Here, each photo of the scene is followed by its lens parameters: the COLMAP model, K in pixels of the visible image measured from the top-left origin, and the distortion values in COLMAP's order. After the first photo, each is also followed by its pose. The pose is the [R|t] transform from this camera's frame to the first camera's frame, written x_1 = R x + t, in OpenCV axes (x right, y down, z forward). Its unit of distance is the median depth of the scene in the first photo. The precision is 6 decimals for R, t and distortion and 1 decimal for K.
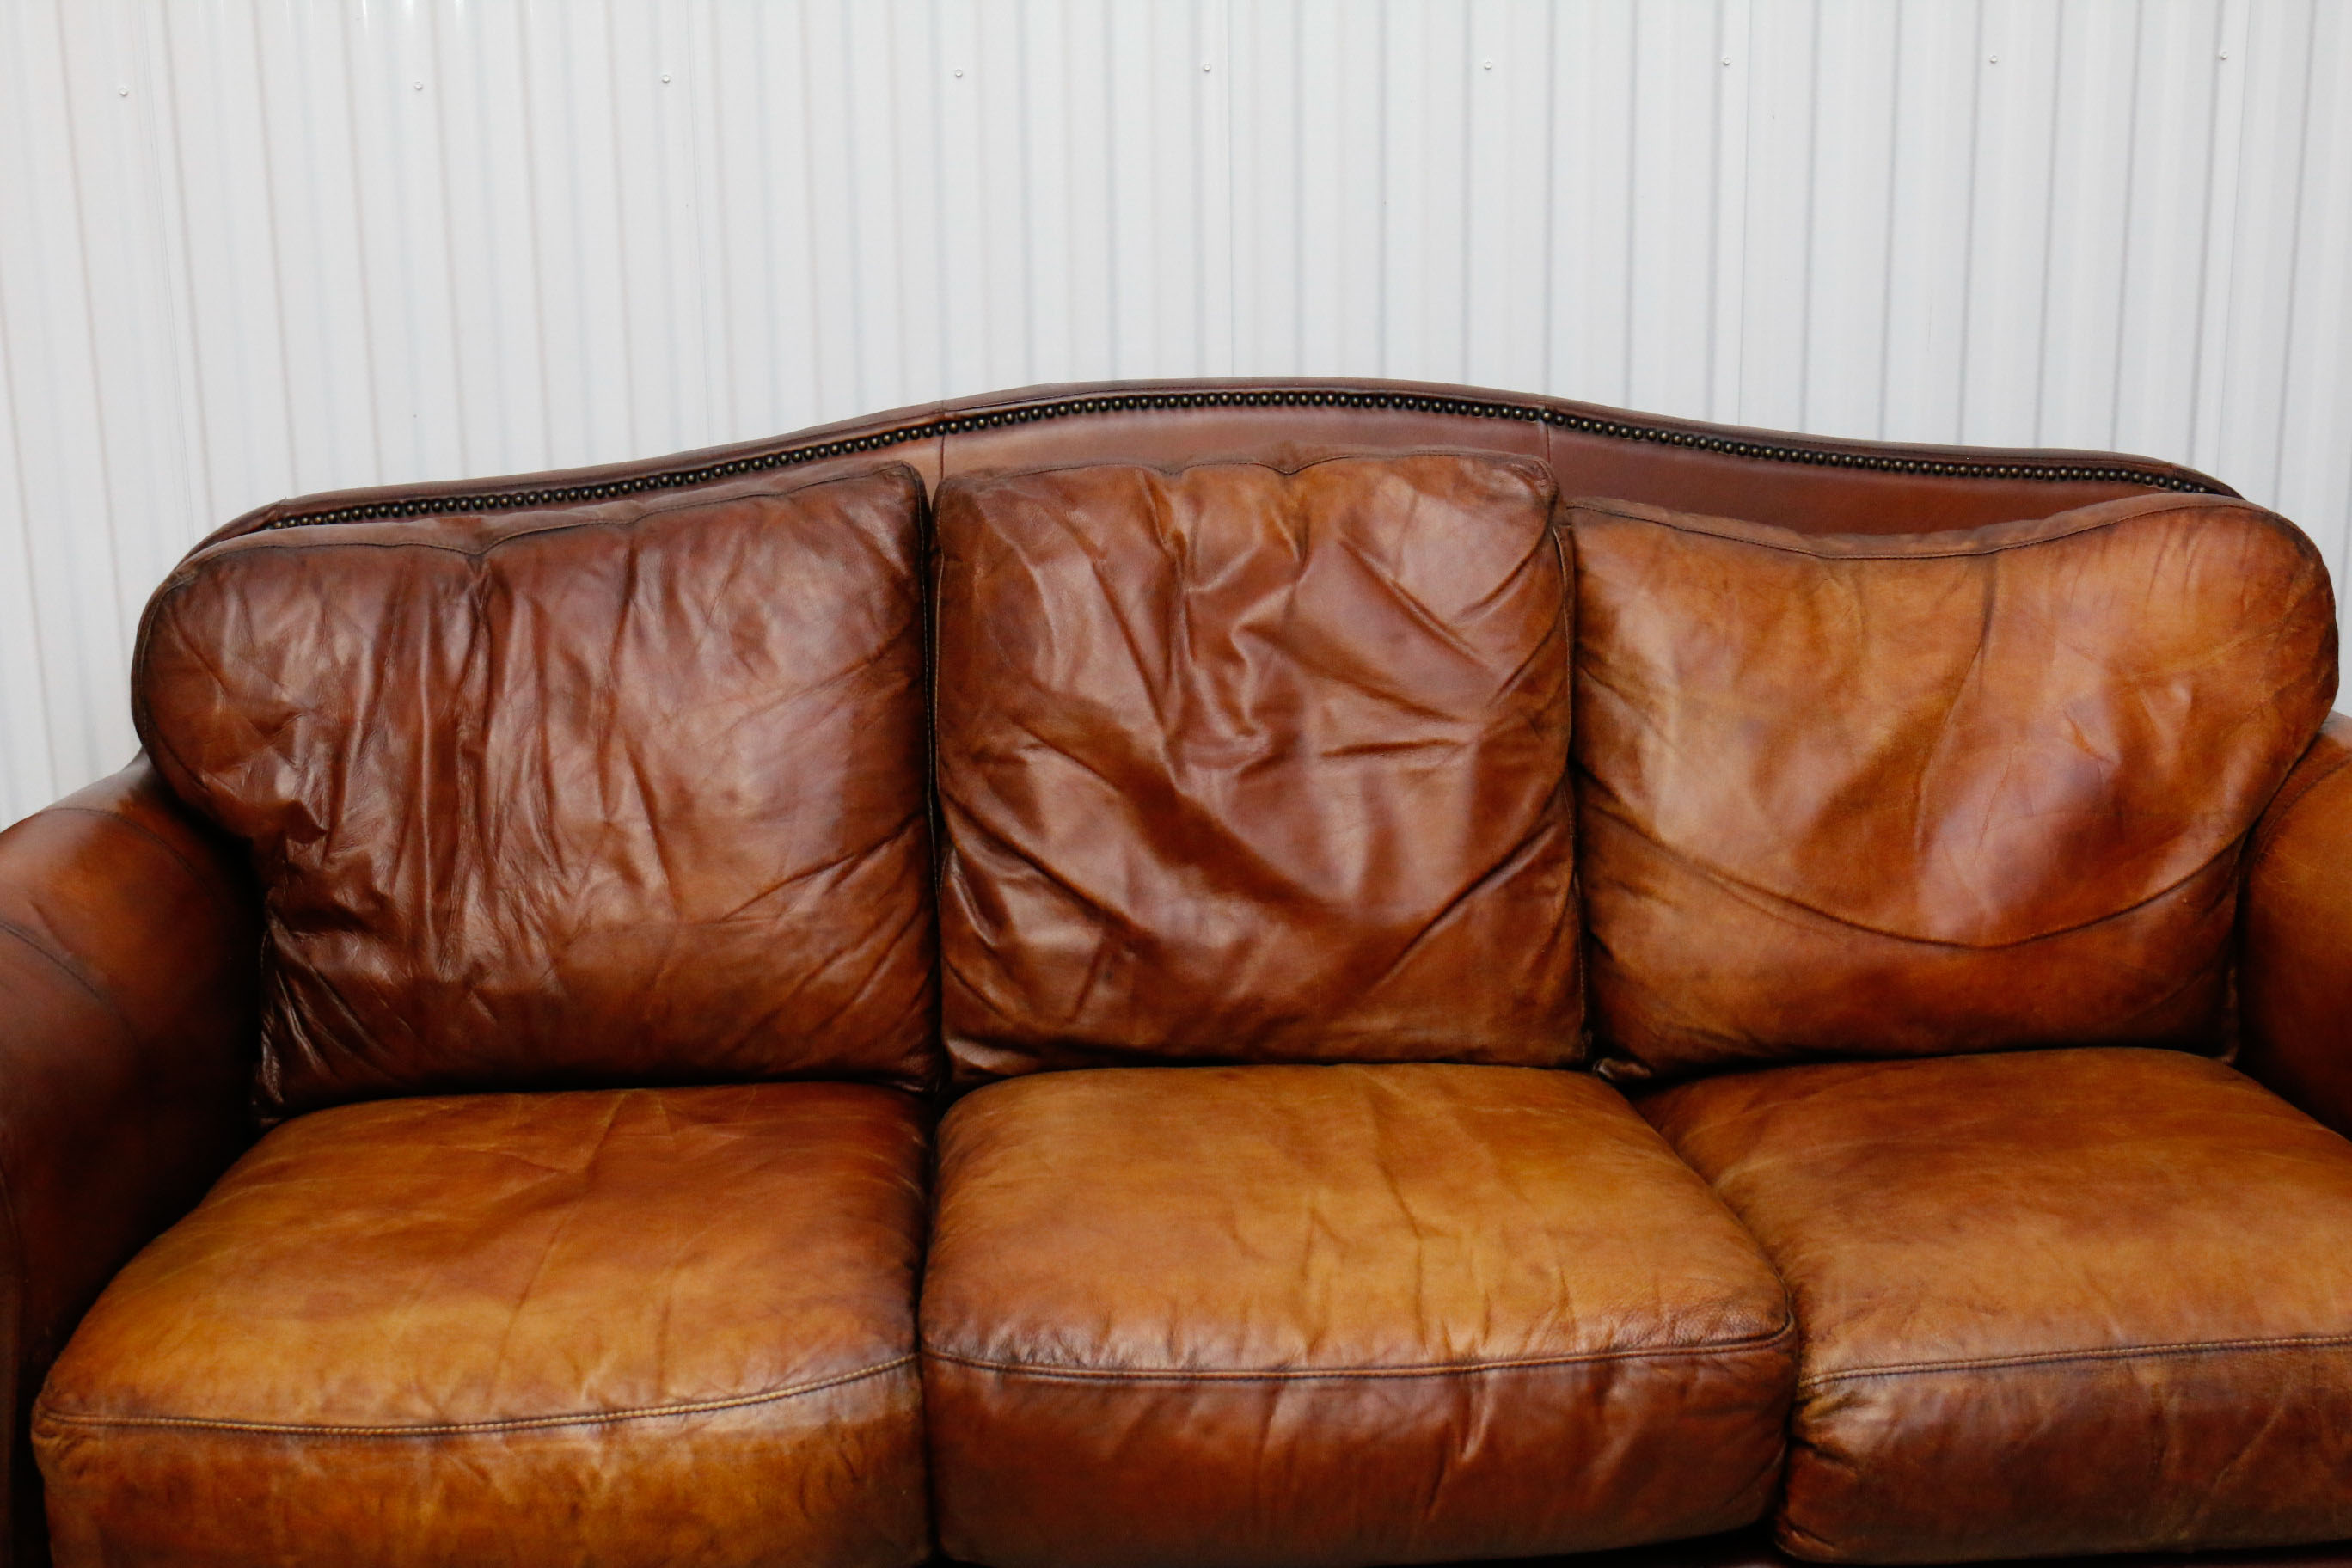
lens RADIAL K [[2905.2, 0, 1176.0], [0, 2905.2, 784.0], [0, 0, 1]] dist [-0.076056, 0.021265]
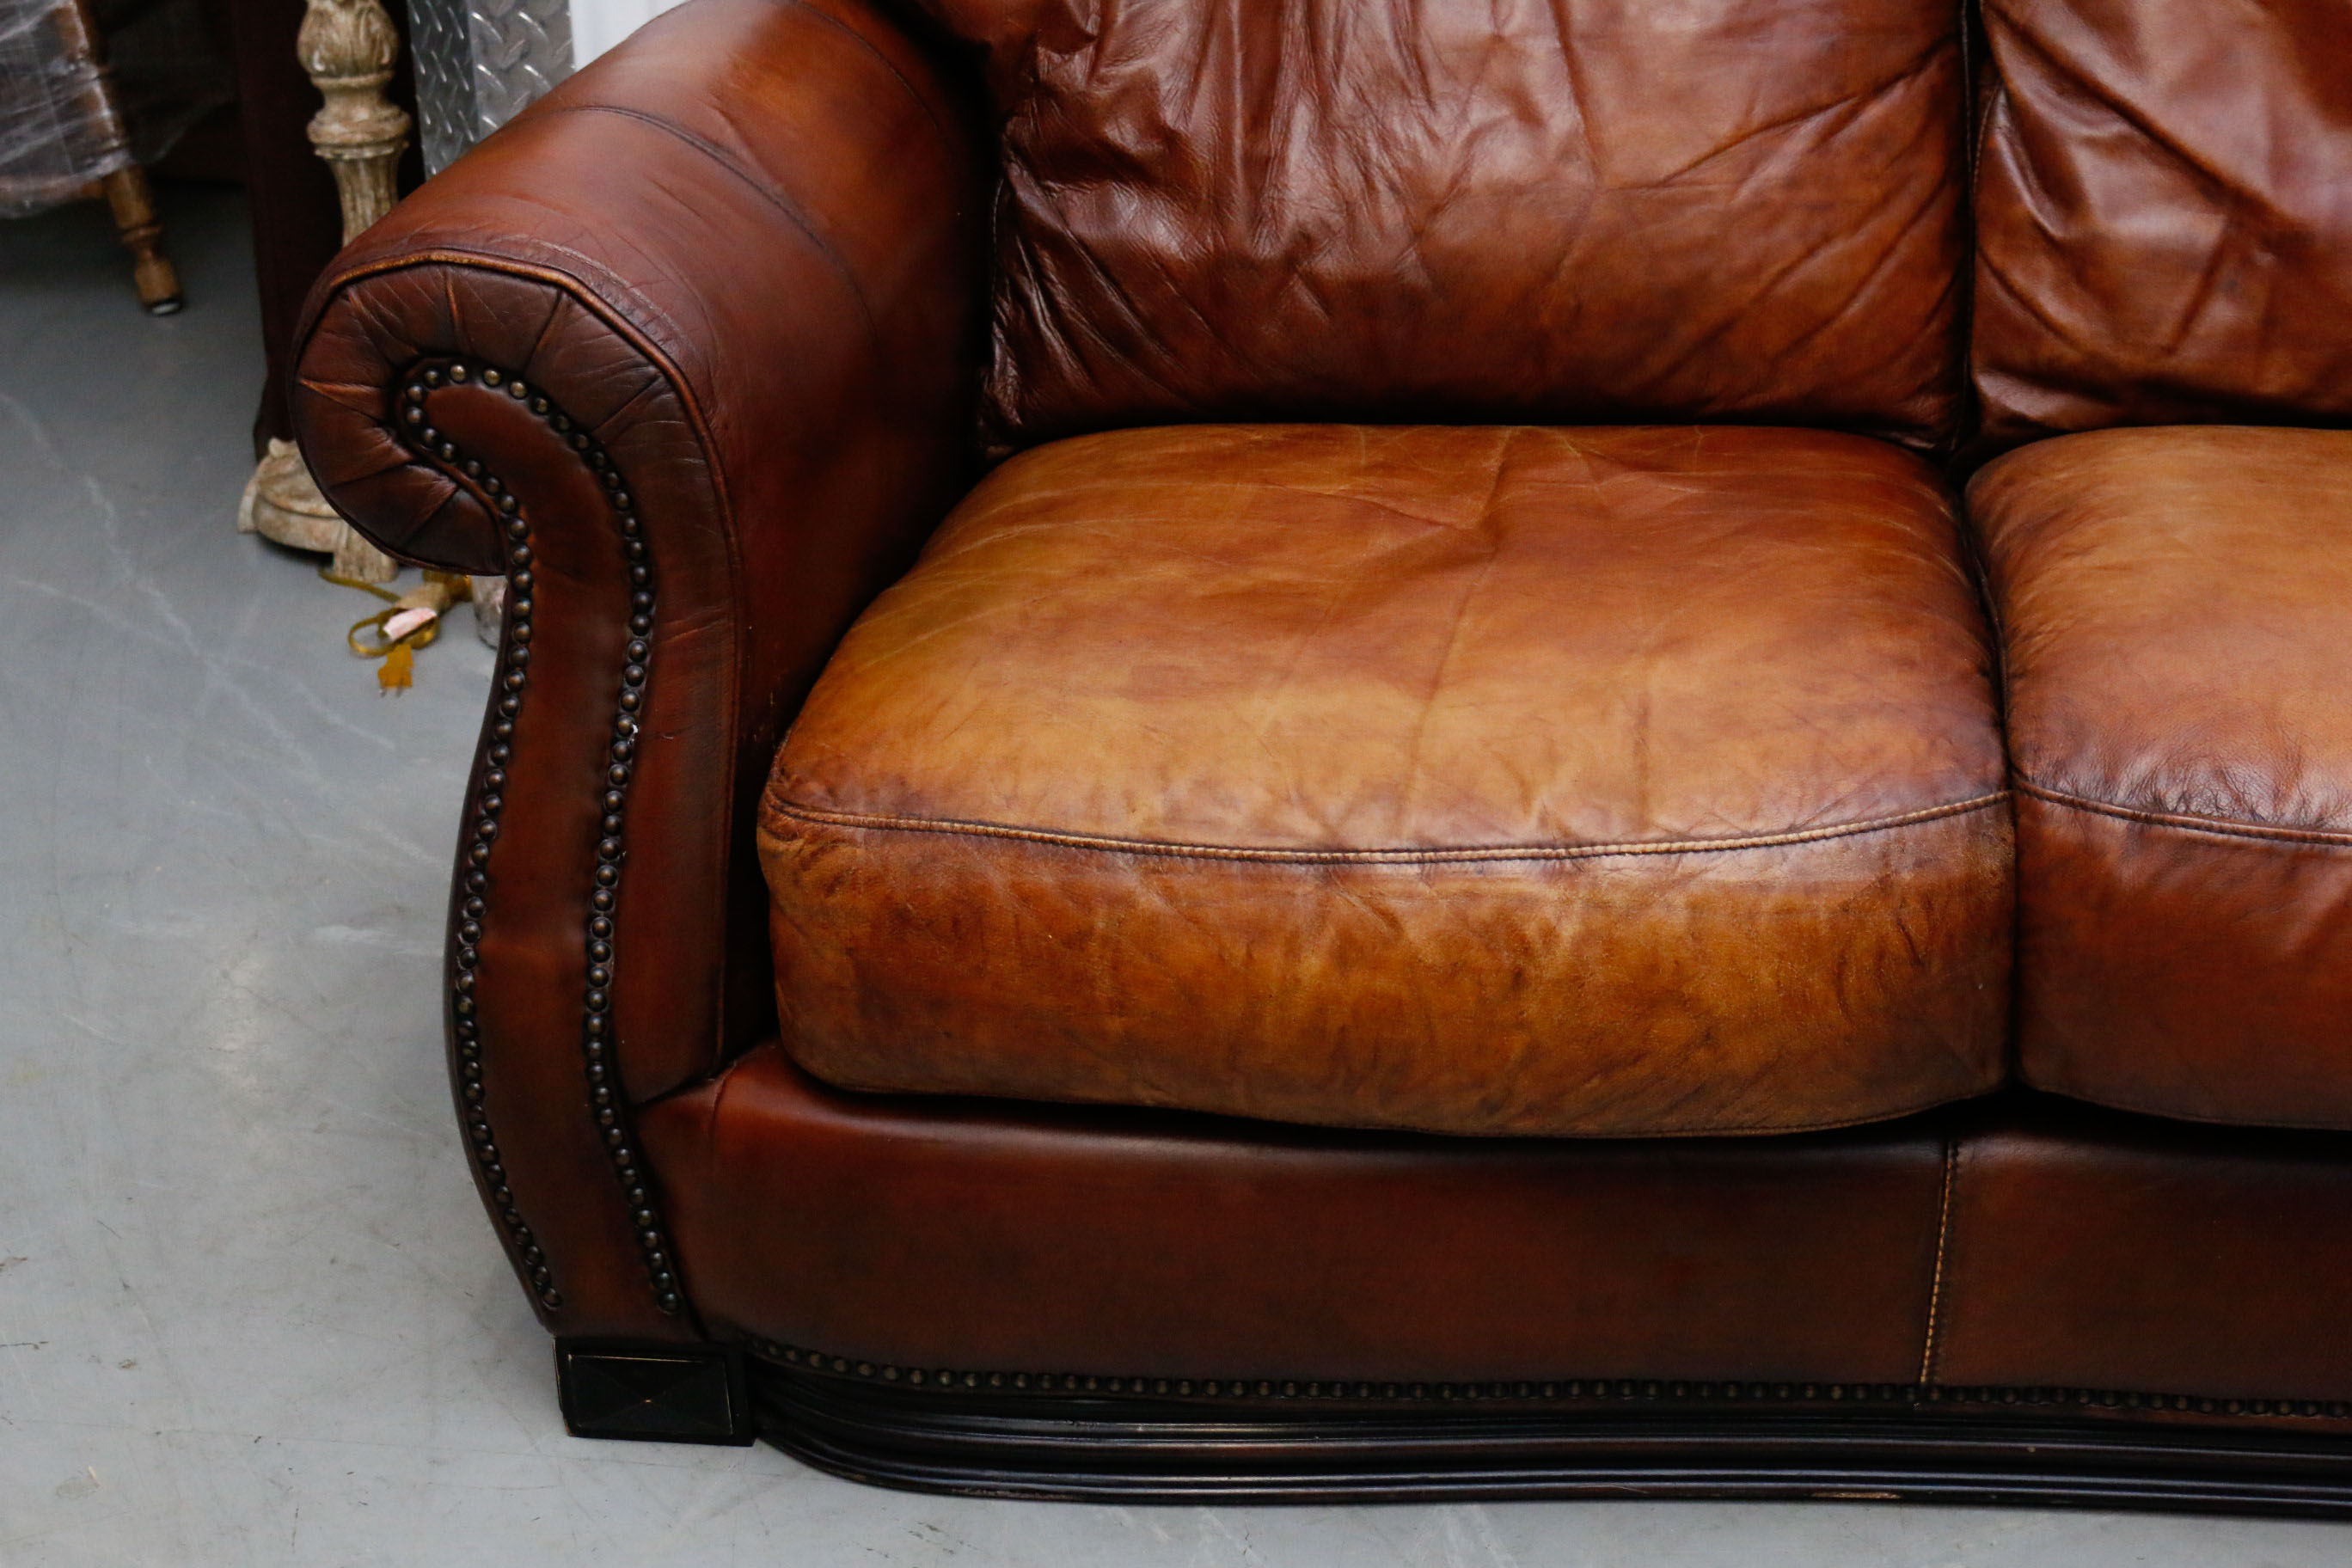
lens RADIAL K [[4244.2, 0, 1176.0], [0, 4244.2, 784.0], [0, 0, 1]] dist [-0.020522, -0.045299]
pose [[0.980931, 0.059873, -0.184902, -0.094624], [-0.029811, 0.986459, 0.161273, 0.036199], [0.192055, -0.152686, 0.969434, -0.021855]]
